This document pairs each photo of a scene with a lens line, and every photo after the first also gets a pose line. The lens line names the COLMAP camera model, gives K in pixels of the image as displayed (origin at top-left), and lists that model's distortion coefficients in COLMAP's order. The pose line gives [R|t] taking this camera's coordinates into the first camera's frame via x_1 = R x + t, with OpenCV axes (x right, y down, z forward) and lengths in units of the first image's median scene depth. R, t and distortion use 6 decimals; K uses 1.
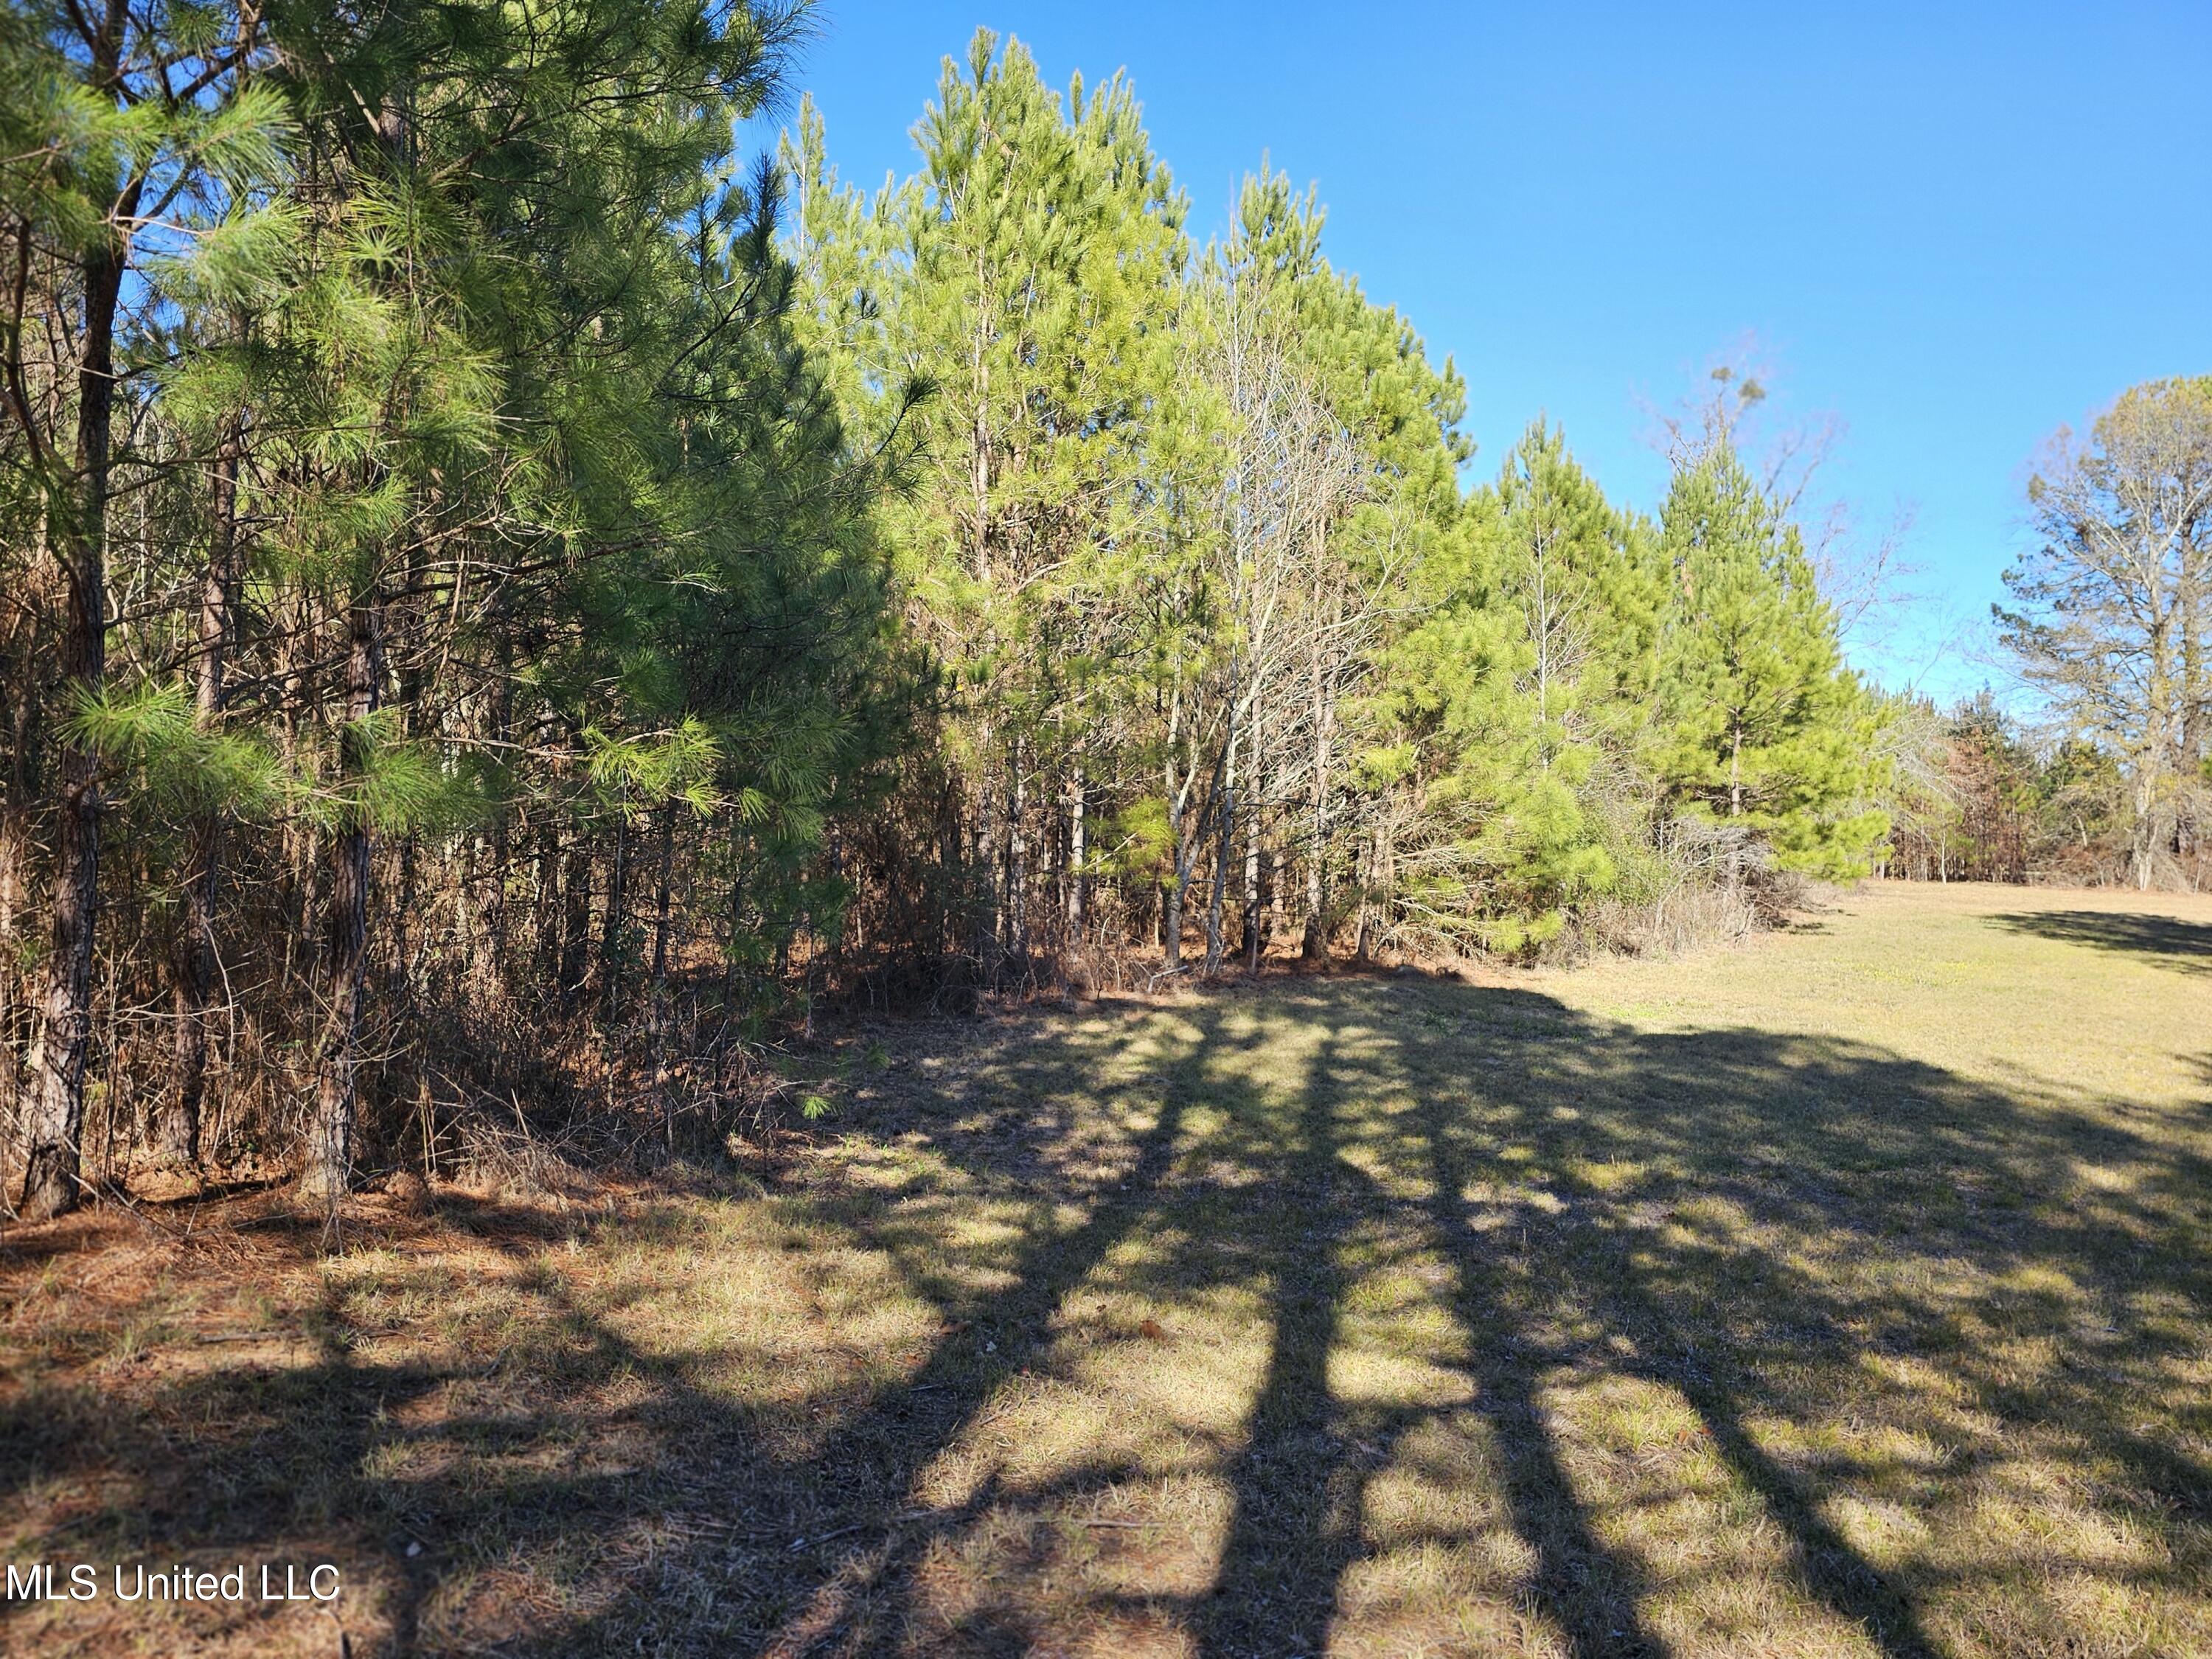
lens RADIAL K [[1495.5, 0, 1099.2], [0, 1495.5, 835.7], [0, 0, 1]] dist [0.113585, -0.096437]
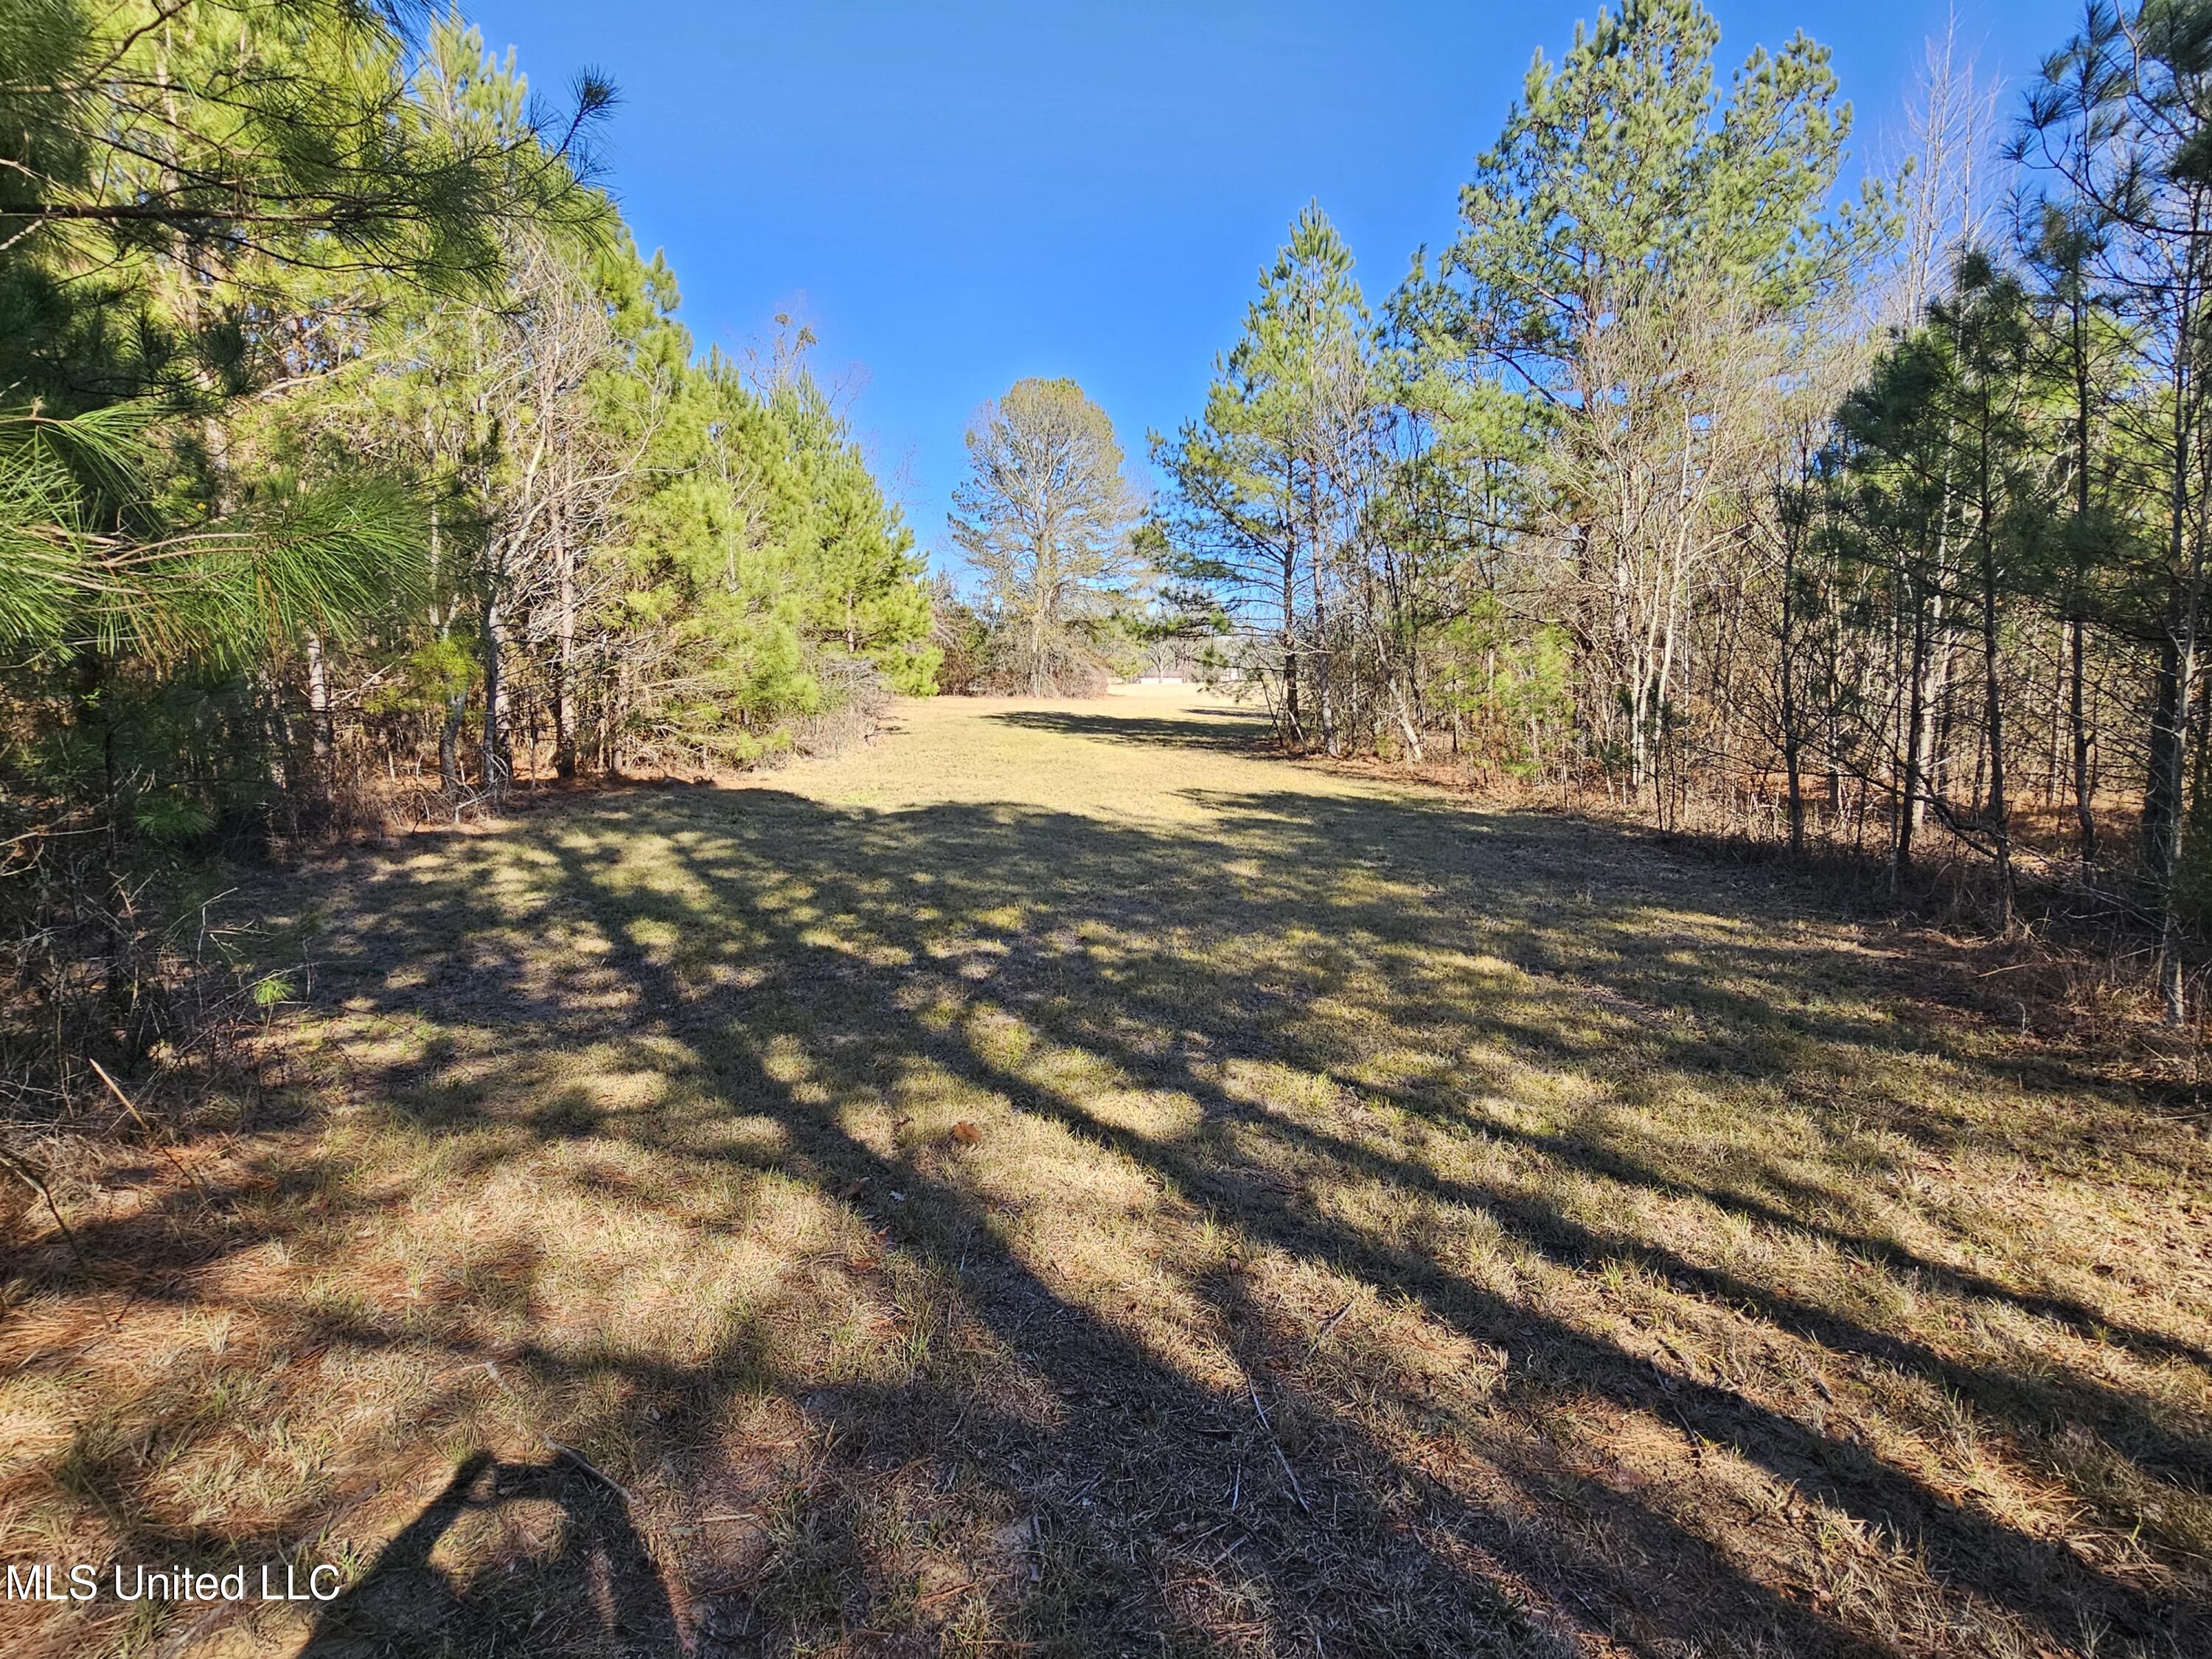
lens RADIAL K [[1096.1, 0, 1105.9], [0, 1096.1, 829.7], [0, 0, 1]] dist [-0.000012, 0.000023]
pose [[0.761482, -0.107112, 0.639274, -0.083977], [0.013158, 0.988603, 0.149969, 0.000548], [-0.648052, -0.105787, 0.754213, 0.092210]]
